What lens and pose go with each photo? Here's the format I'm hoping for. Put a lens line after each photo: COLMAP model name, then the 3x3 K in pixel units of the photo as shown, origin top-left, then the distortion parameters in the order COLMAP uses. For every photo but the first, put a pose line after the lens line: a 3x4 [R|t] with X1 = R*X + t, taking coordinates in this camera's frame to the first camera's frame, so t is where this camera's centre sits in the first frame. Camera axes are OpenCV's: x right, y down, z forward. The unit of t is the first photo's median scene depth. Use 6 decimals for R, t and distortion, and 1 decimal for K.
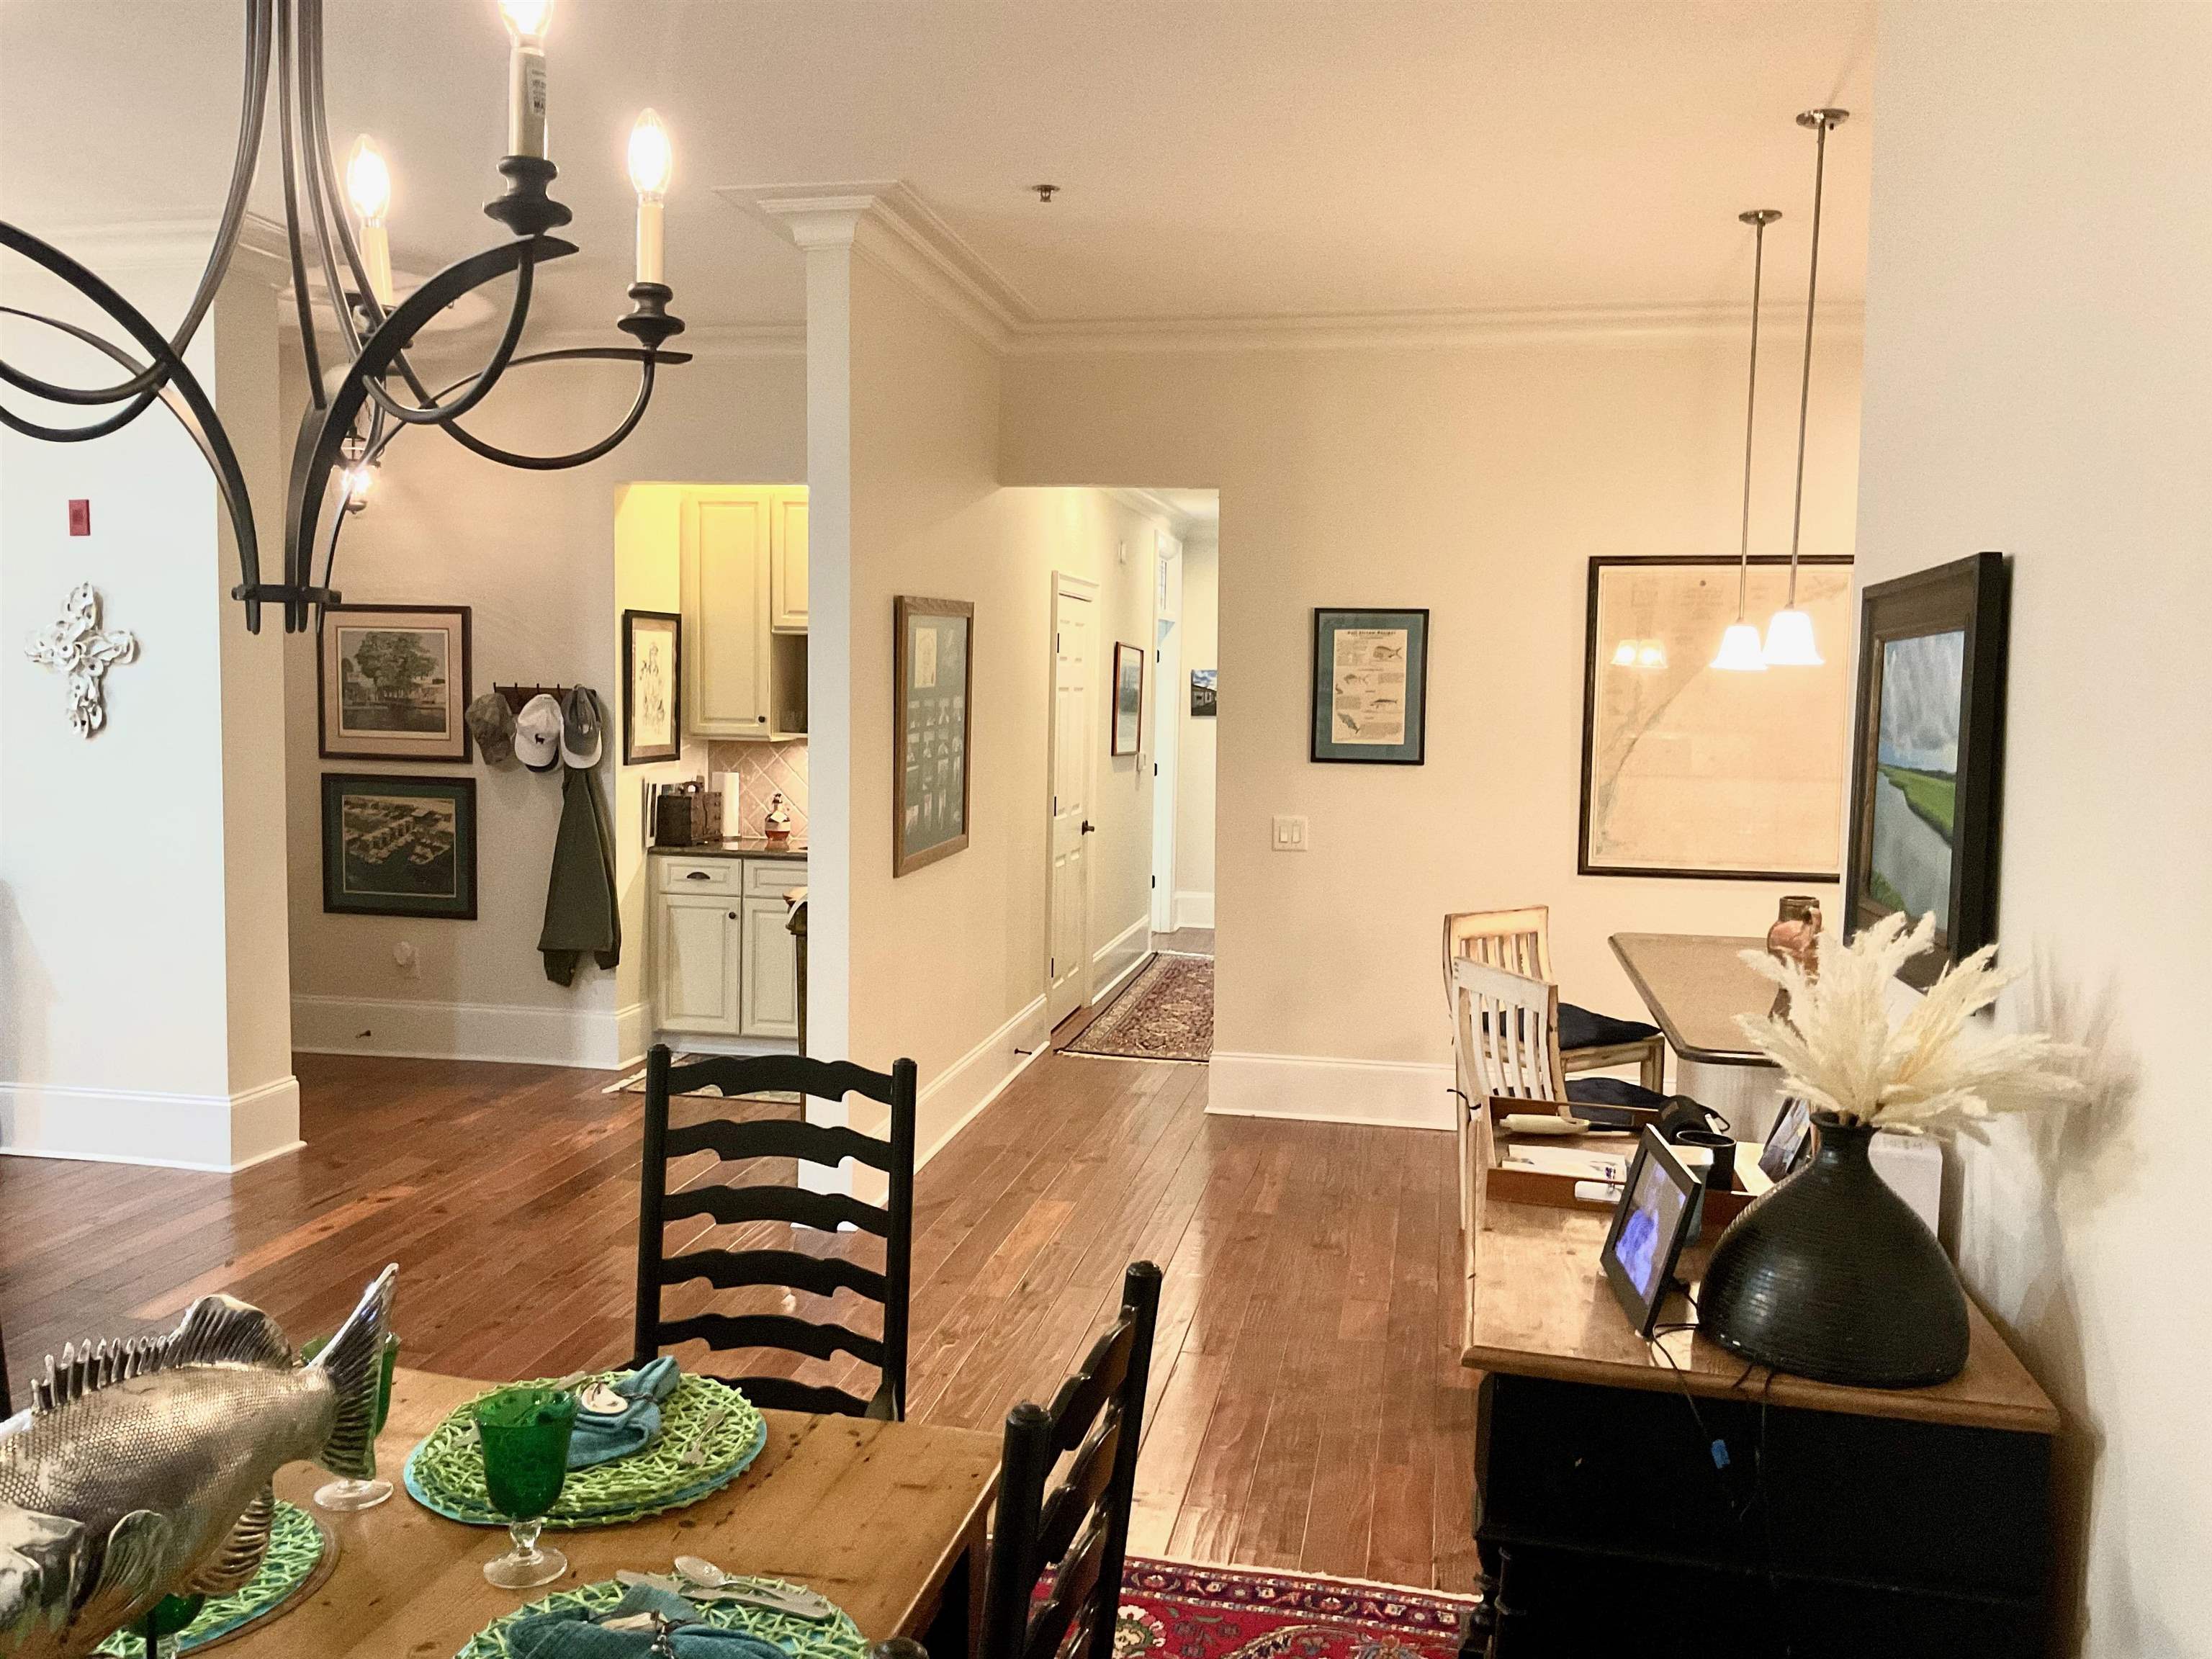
lens RADIAL K [[1857.6, 0, 1106.0], [0, 1857.6, 828.2], [0, 0, 1]] dist [0.006395, 0.001244]
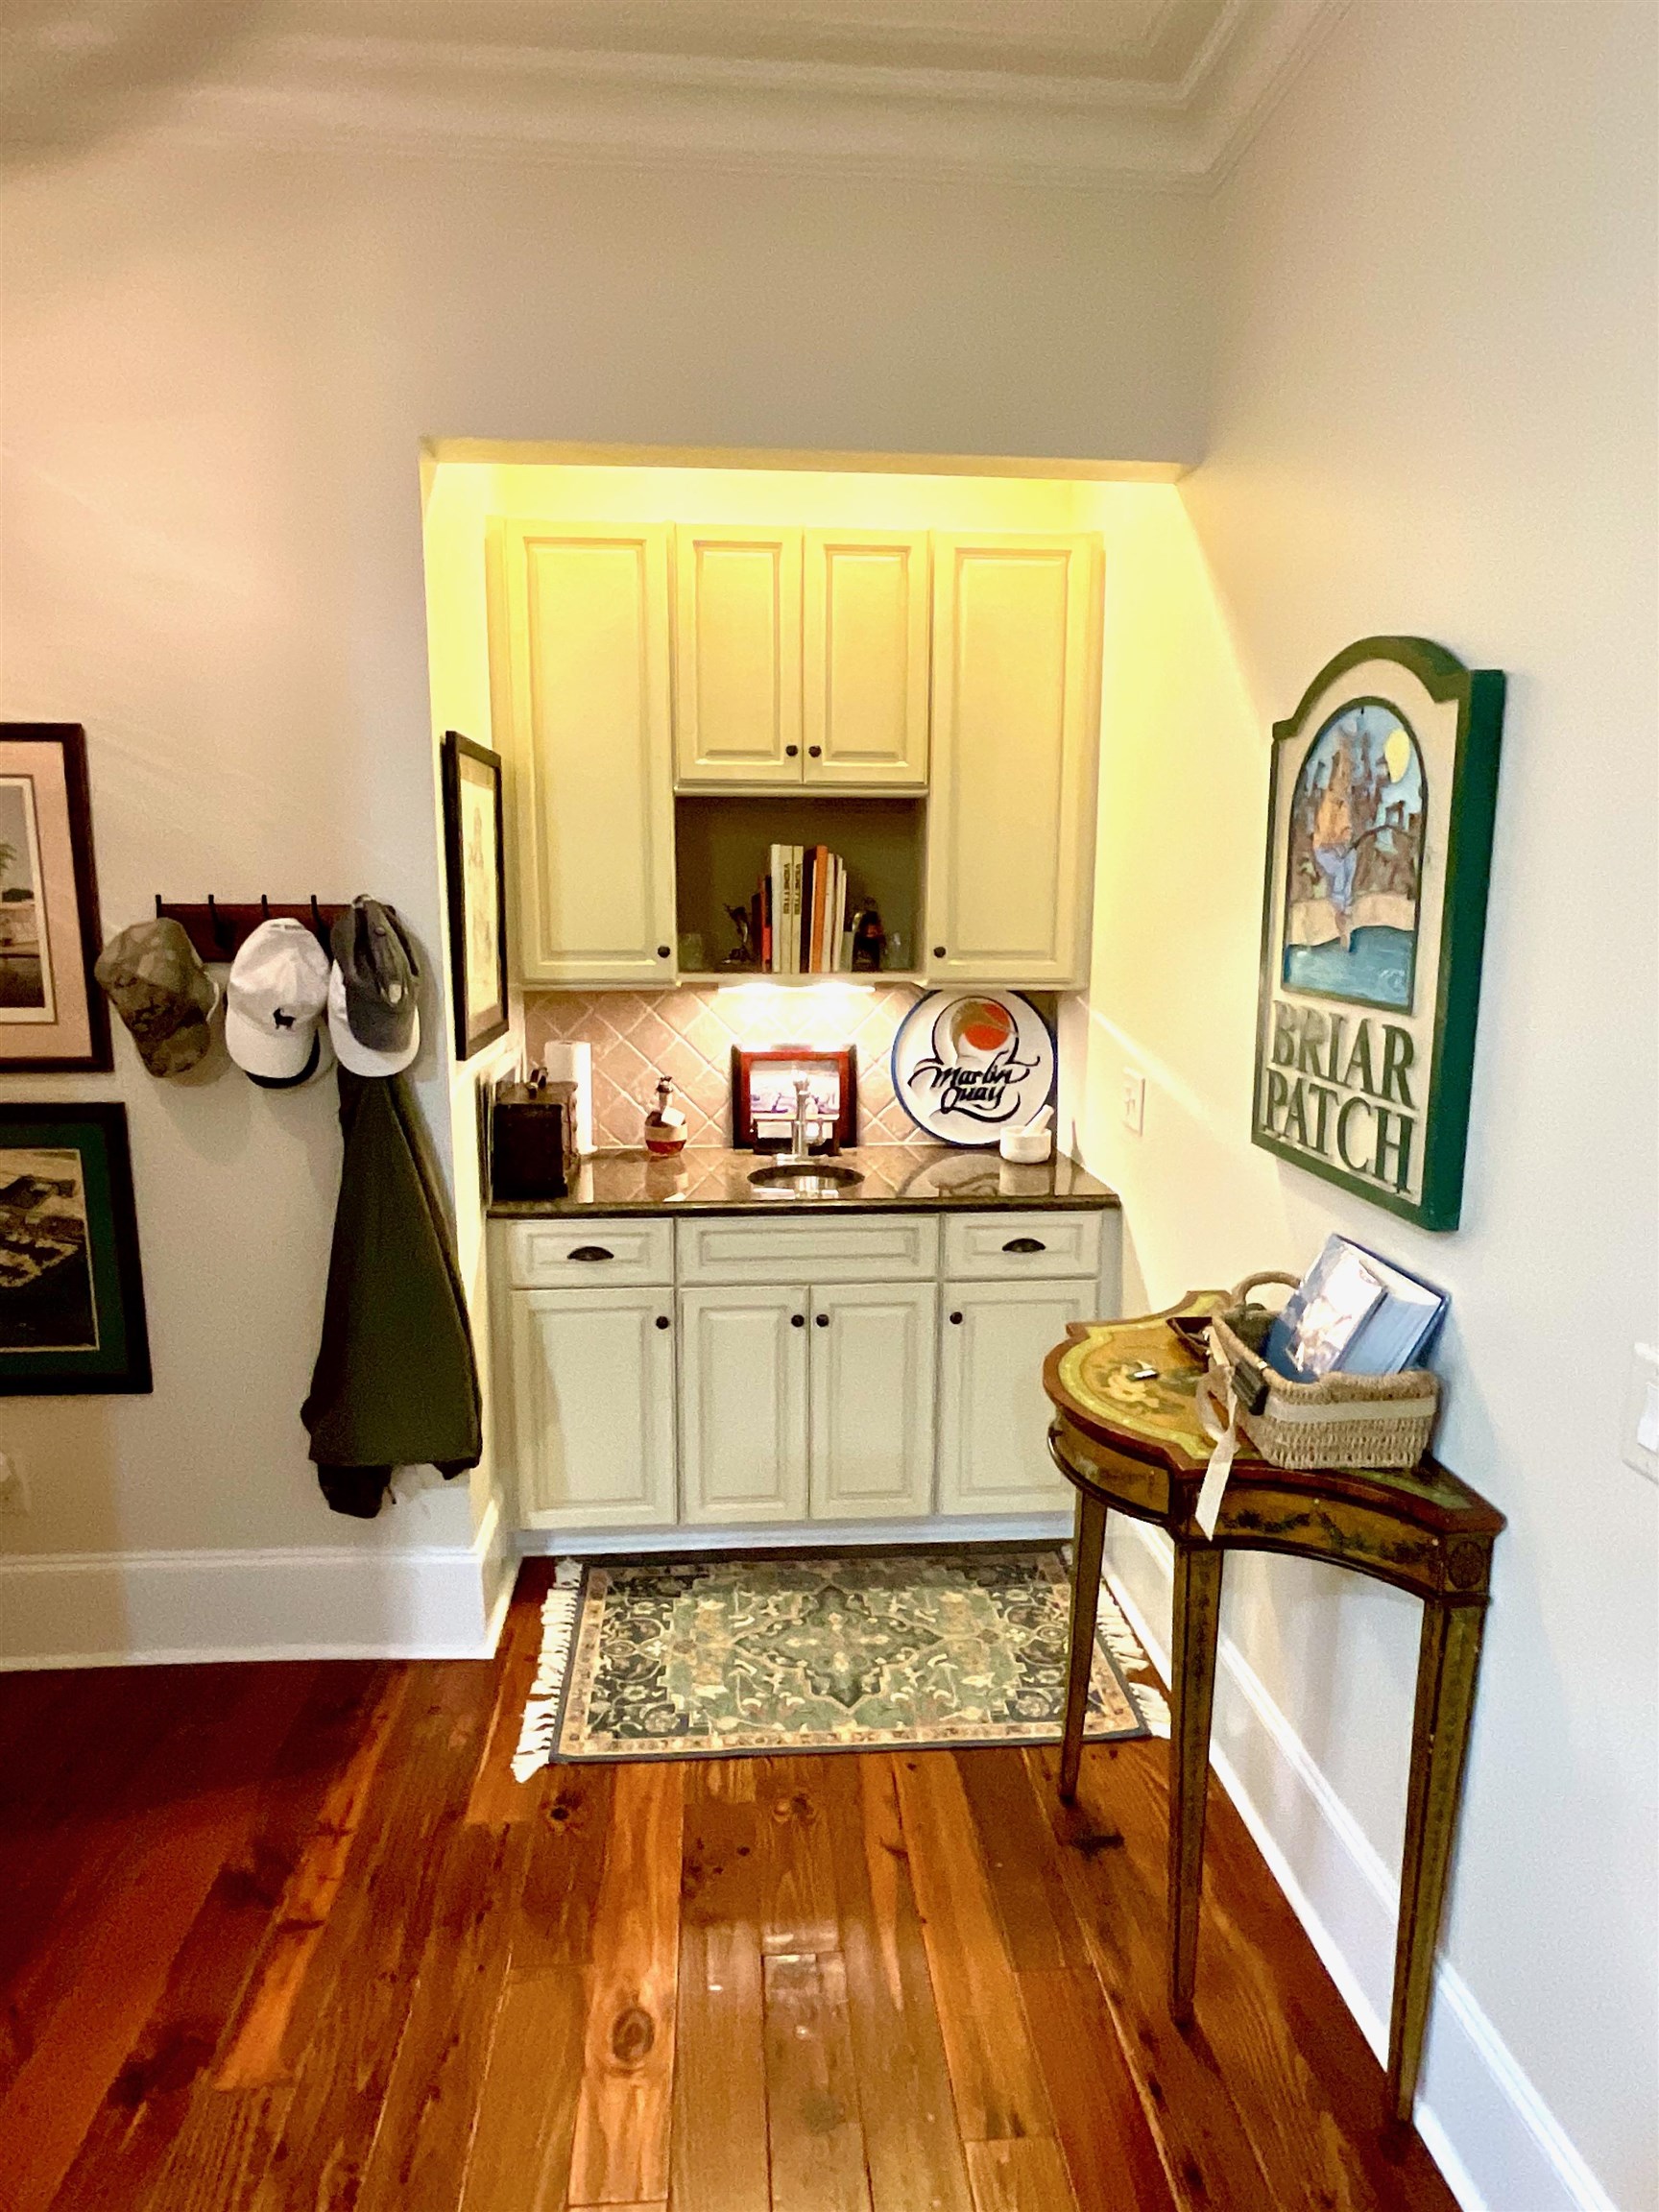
lens RADIAL K [[1321.7, 0, 825.1], [0, 1321.7, 1109.4], [0, 0, 1]] dist [-0.013683, 0.000007]
pose [[0.966877, -0.061732, 0.247666, -0.249366], [0.037967, 0.994302, 0.099613, -0.051284], [-0.252404, -0.086911, 0.963711, 0.632058]]
